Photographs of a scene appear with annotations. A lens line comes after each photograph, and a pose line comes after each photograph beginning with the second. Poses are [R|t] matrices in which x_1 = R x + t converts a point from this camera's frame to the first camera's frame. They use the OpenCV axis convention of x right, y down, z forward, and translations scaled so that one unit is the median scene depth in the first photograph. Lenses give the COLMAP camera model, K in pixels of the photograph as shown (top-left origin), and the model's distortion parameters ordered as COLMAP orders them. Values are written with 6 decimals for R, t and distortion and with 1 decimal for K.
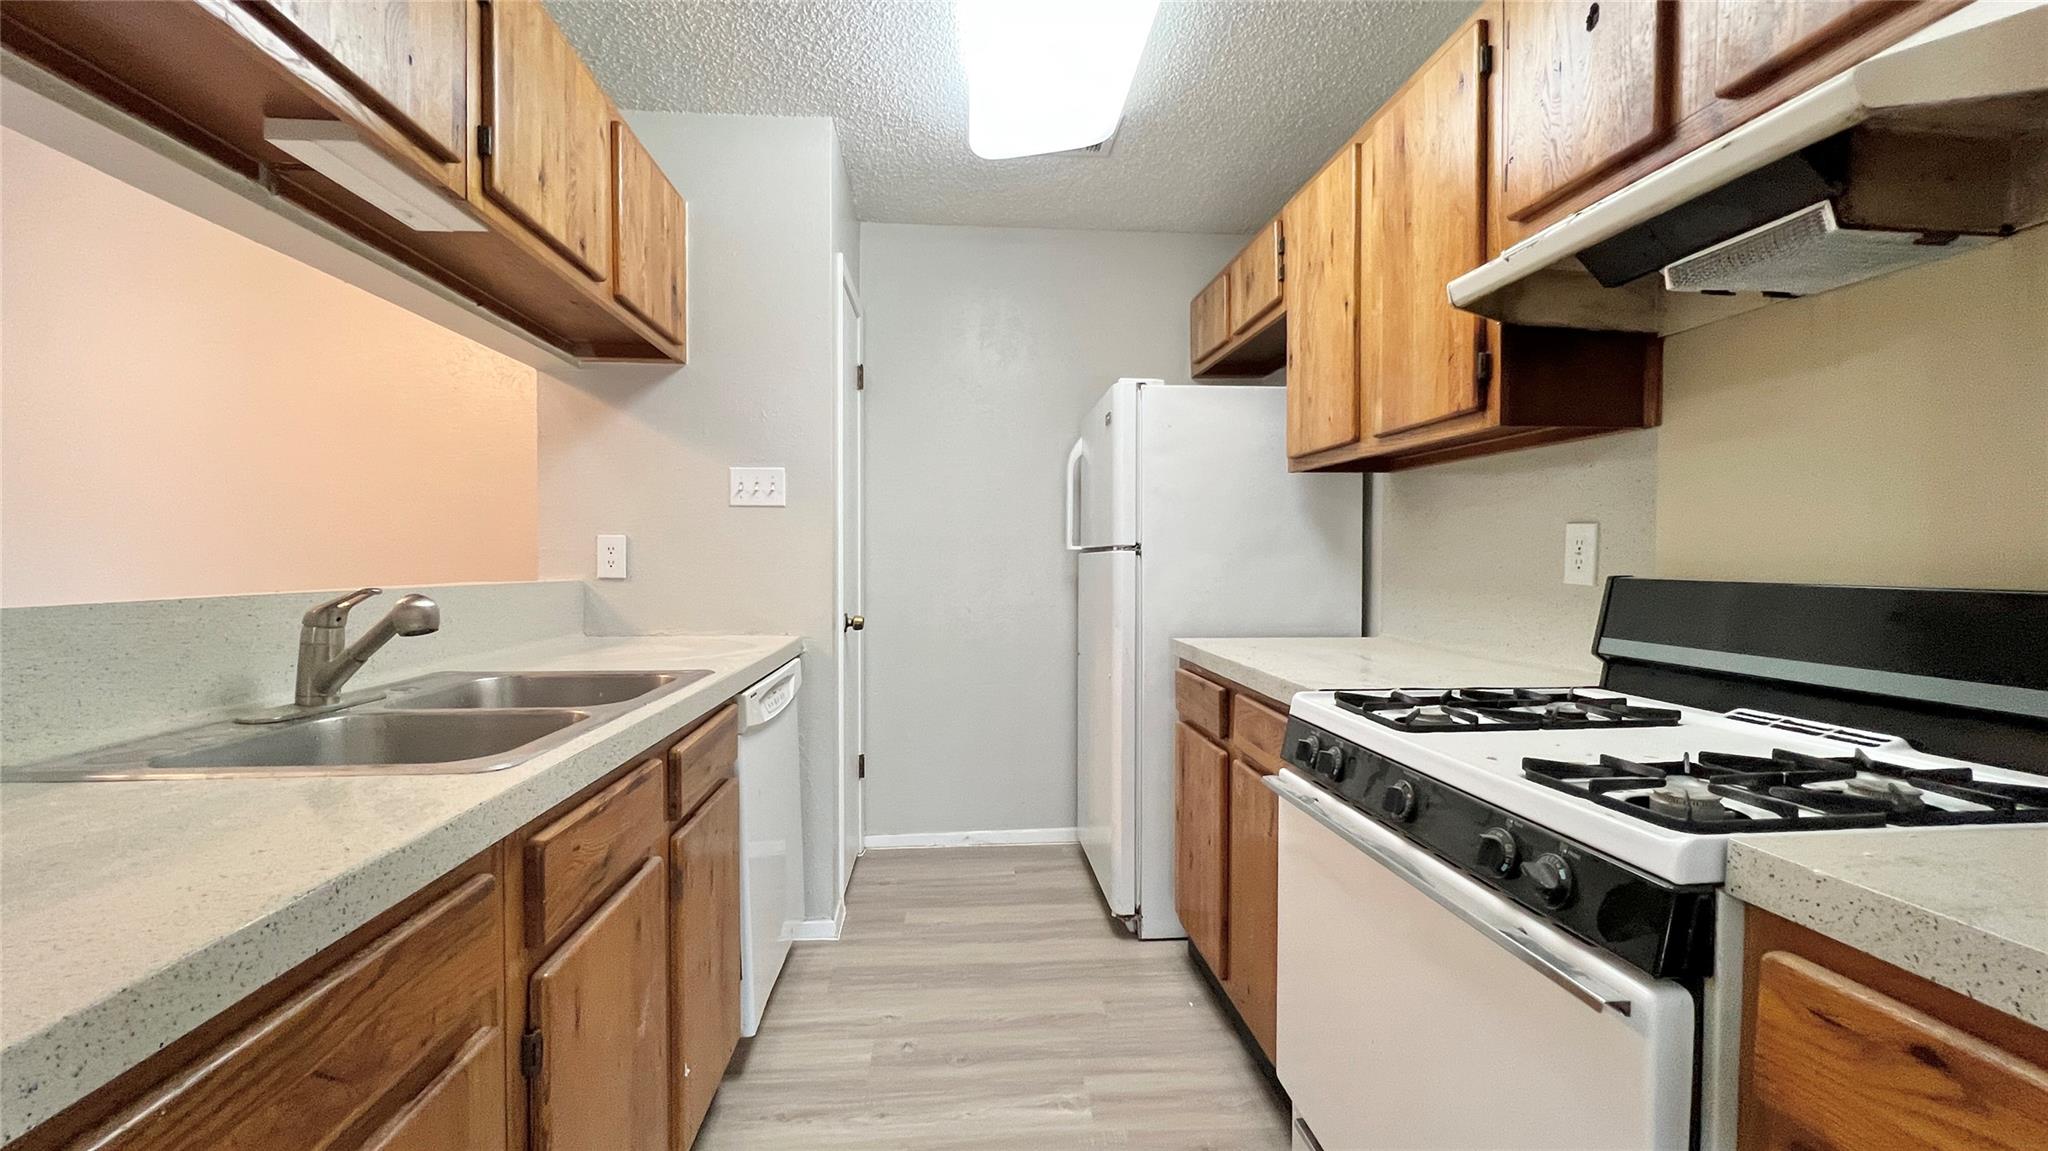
lens RADIAL K [[818.1, 0, 1019.3], [0, 818.1, 574.1], [0, 0, 1]] dist [-0.003839, -0.000068]
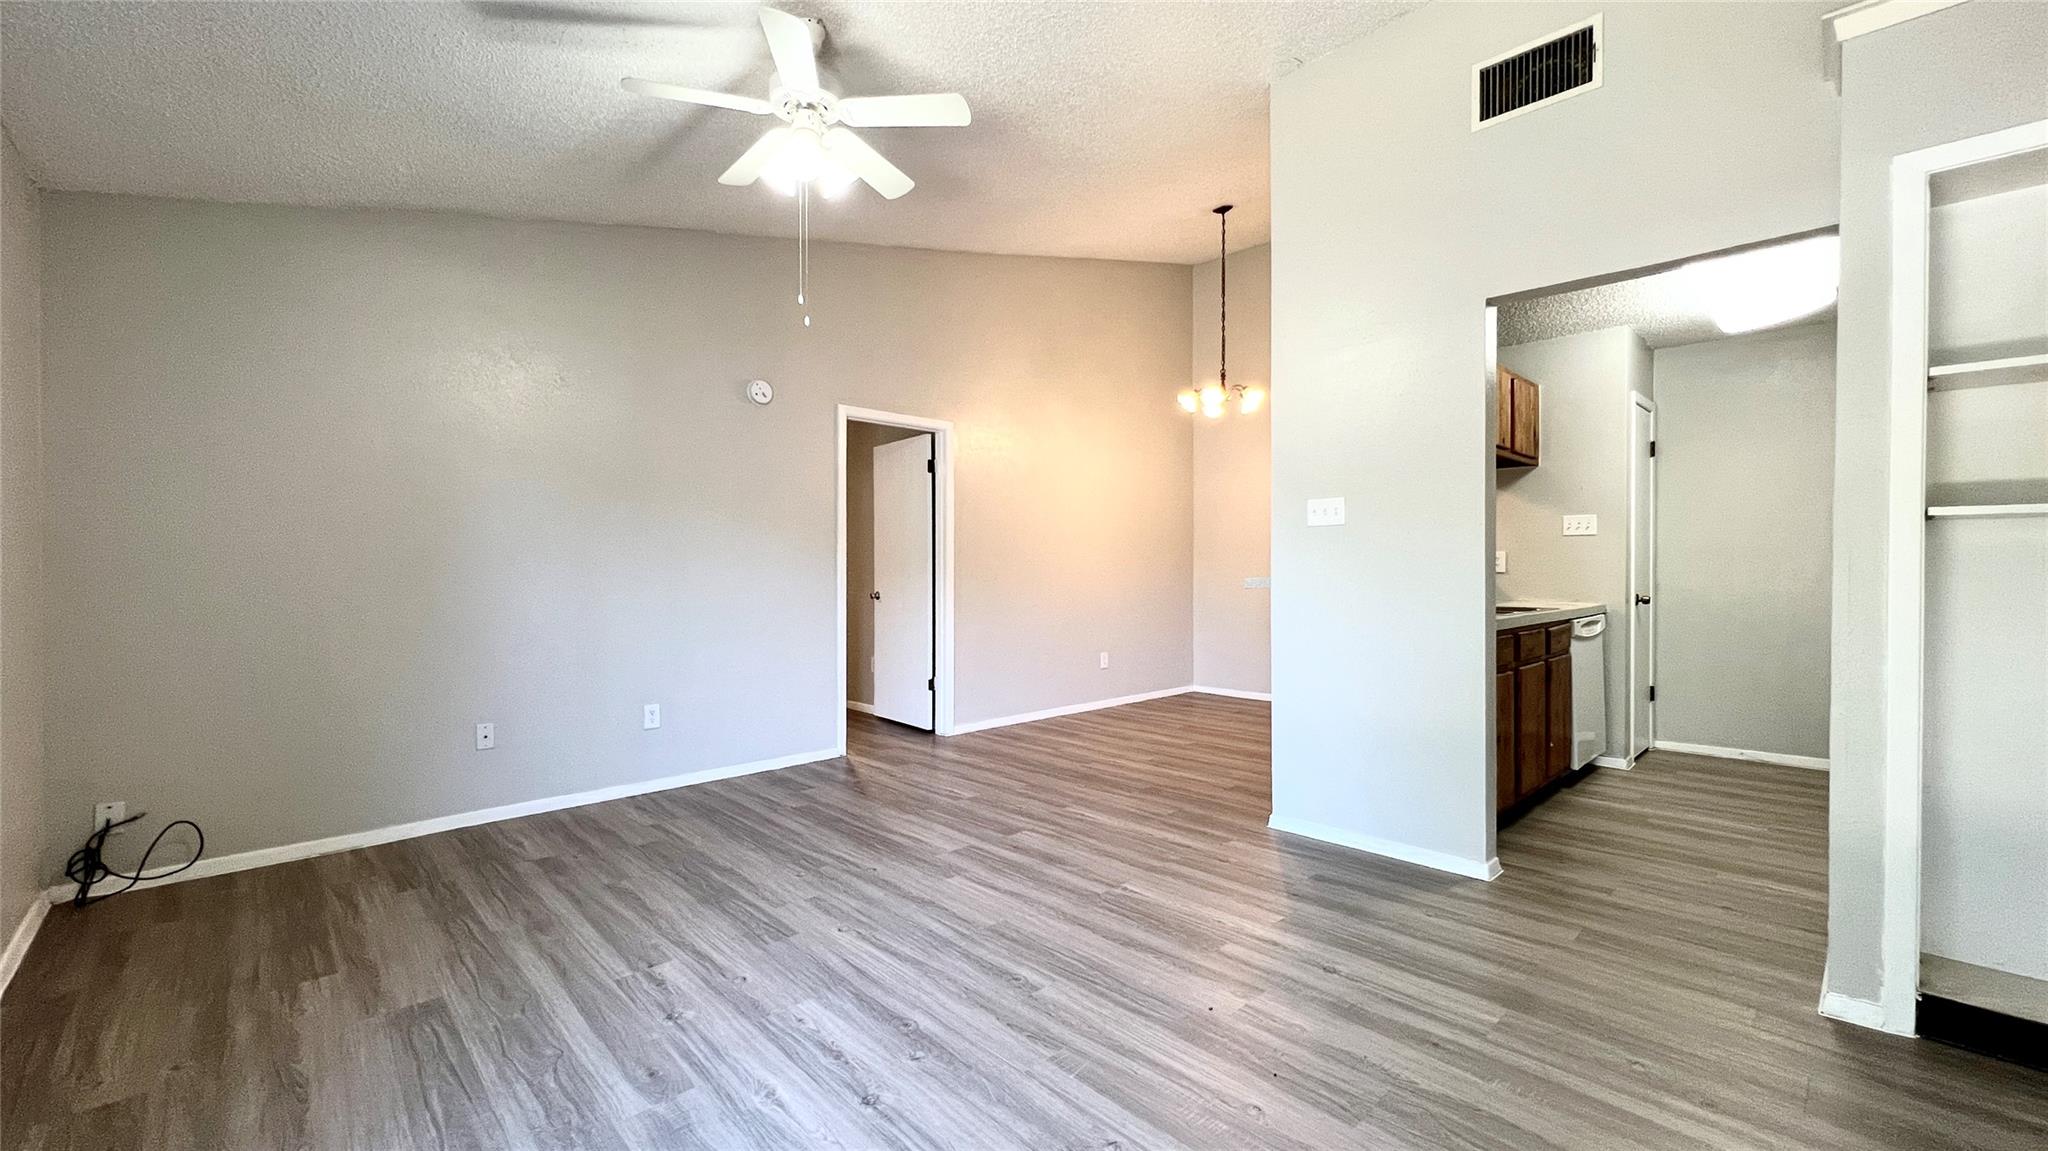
lens RADIAL K [[818.1, 0, 1012.2], [0, 818.1, 577.5], [0, 0, 1]] dist [-0.003839, -0.000068]
pose [[0.621773, 0.004297, -0.783185, 0.349308], [-0.012814, 0.999907, -0.004687, 0.041313], [0.783092, 0.012950, 0.621771, -1.217362]]
